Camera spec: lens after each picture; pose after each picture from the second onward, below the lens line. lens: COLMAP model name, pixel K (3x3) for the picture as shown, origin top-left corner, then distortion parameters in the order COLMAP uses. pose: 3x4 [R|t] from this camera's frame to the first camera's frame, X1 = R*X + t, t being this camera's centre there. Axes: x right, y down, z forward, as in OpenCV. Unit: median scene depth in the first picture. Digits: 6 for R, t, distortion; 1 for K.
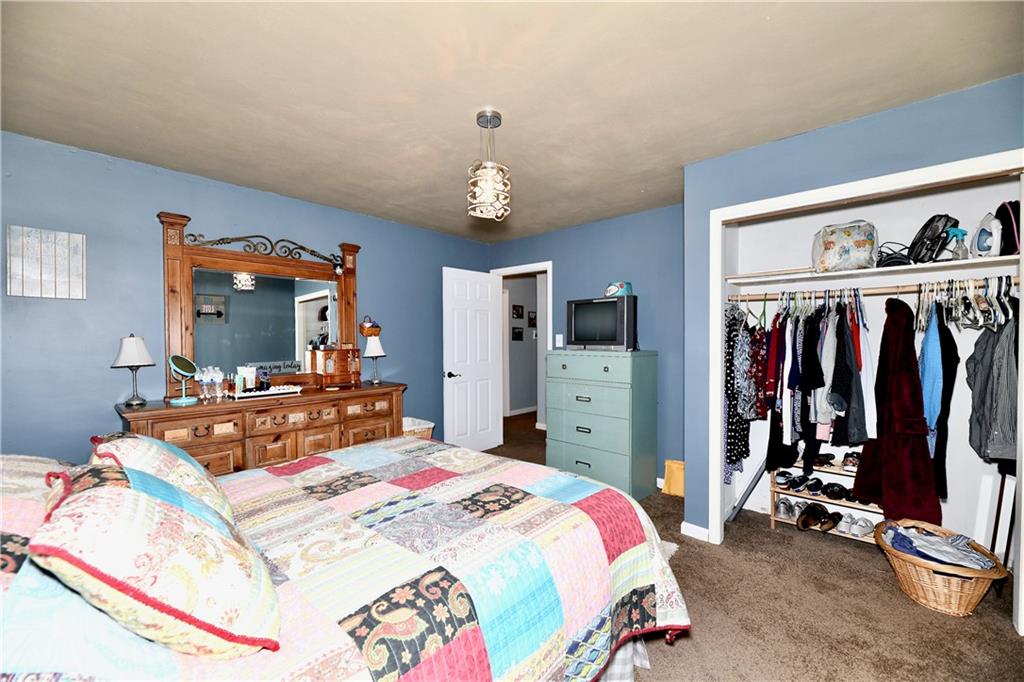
lens RADIAL K [[411.2, 0, 509.6], [0, 411.2, 339.5], [0, 0, 1]] dist [-0.000797, -0.000002]
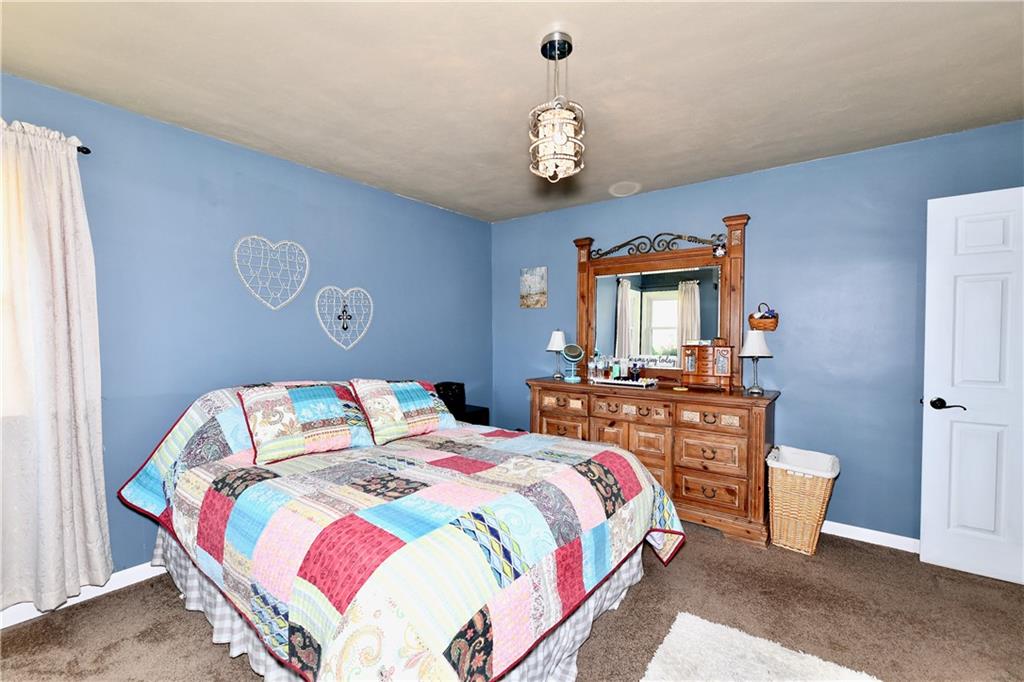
lens RADIAL K [[442.9, 0, 511.2], [0, 442.9, 340.6], [0, 0, 1]] dist [-0.008062, -0.000003]
pose [[0.080056, 0.023117, -0.996522, 0.773141], [-0.008379, 0.999711, 0.022518, -0.006457], [0.996755, 0.006547, 0.080226, 0.853823]]
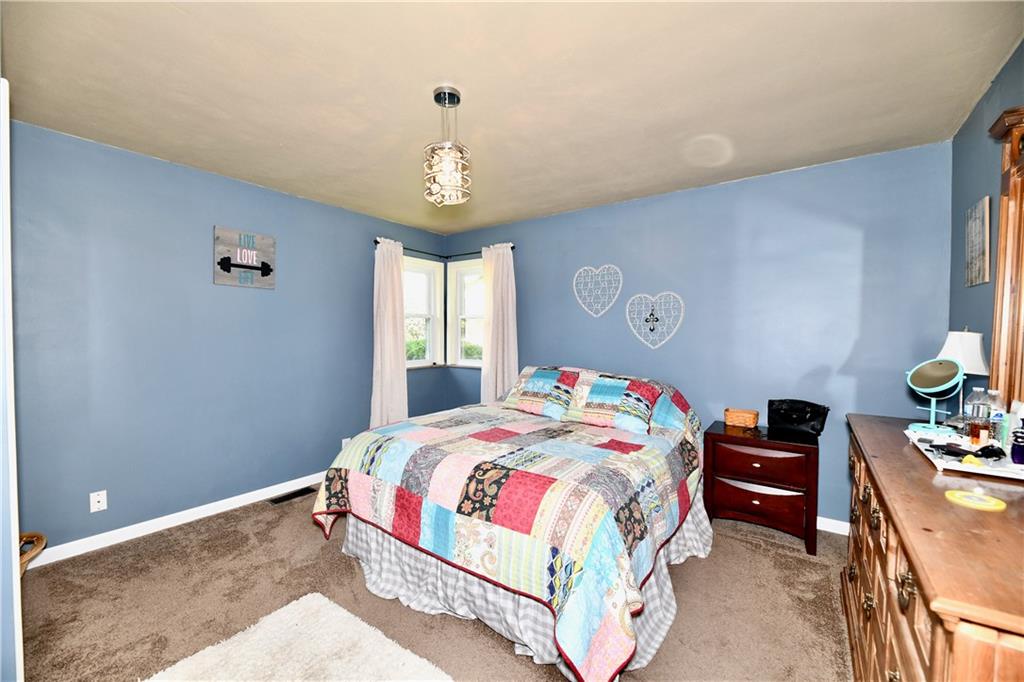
lens RADIAL K [[411.2, 0, 512.0], [0, 411.2, 341.1], [0, 0, 1]] dist [-0.000797, -0.000002]
pose [[-0.994727, 0.004608, -0.102450, -0.098212], [0.001832, 0.999629, 0.027173, -0.010642], [0.102538, 0.026842, -0.994367, 1.951946]]
